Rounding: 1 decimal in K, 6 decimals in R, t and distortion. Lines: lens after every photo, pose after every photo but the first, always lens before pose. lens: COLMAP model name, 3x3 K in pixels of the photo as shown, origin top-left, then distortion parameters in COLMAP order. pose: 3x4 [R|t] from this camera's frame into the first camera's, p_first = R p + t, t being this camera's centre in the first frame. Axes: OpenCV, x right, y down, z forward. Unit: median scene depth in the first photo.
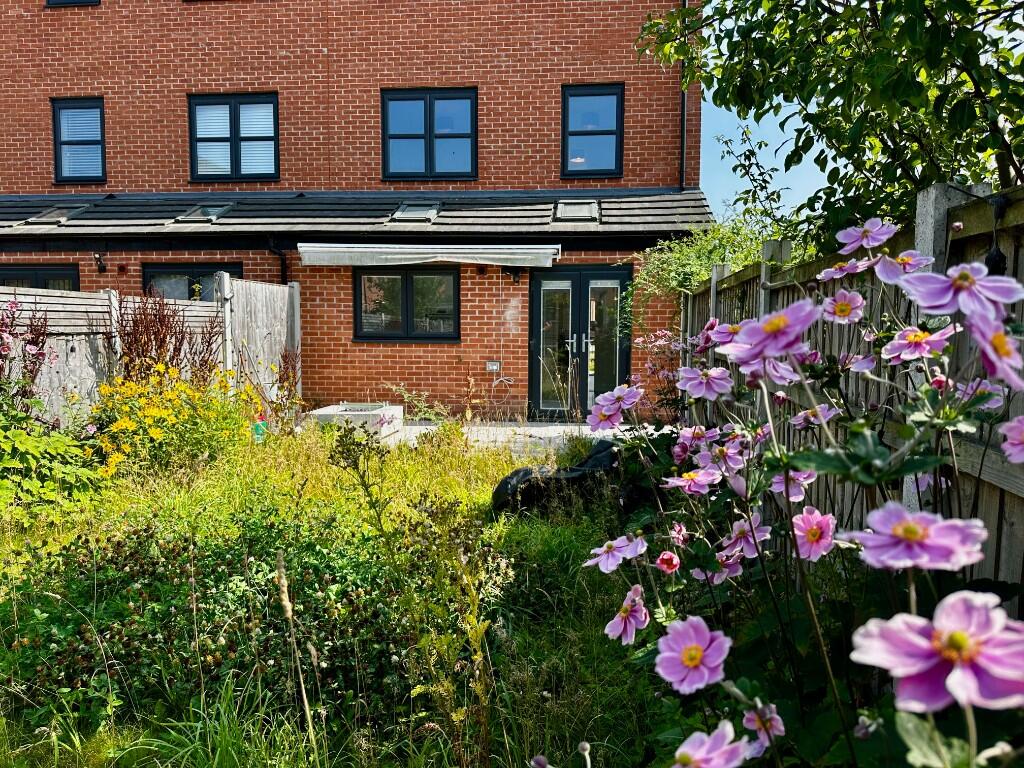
lens RADIAL K [[716.6, 0, 513.9], [0, 716.6, 385.6], [0, 0, 1]] dist [-0.009105, -0.007745]
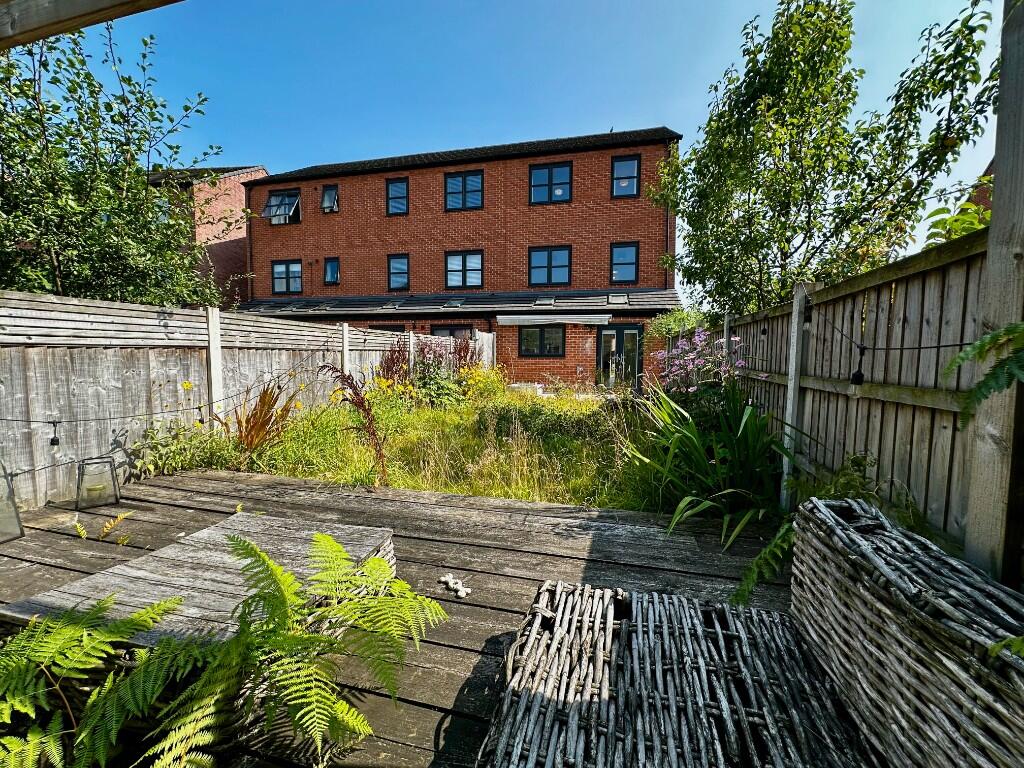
lens RADIAL K [[410.1, 0, 512.3], [0, 410.1, 381.9], [0, 0, 1]] dist [0.001721, 0.000170]
pose [[0.992957, 0.003607, -0.118421, -0.086984], [-0.005700, 0.999833, -0.017338, 0.039911], [0.118339, 0.017891, 0.992812, -0.313259]]
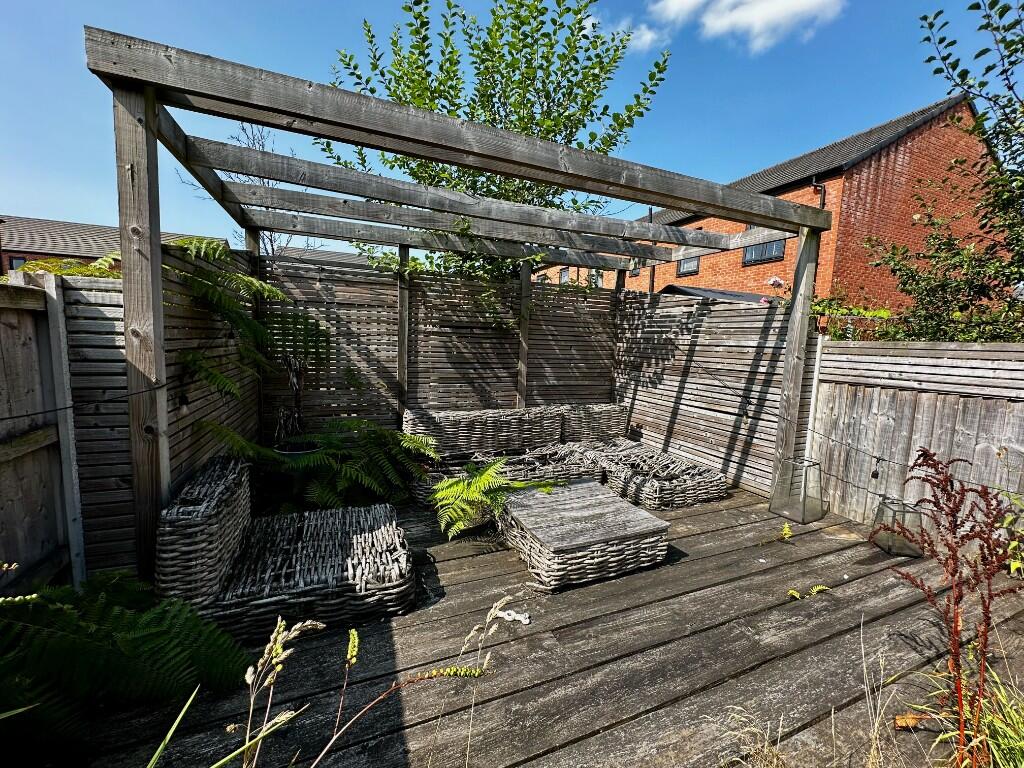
lens RADIAL K [[410.1, 0, 513.2], [0, 410.1, 383.5], [0, 0, 1]] dist [0.001721, 0.000170]
pose [[-0.856561, 0.014217, -0.515850, 0.240081], [-0.086532, 0.981510, 0.170736, -0.312555], [0.508739, 0.190883, -0.839493, 1.724282]]
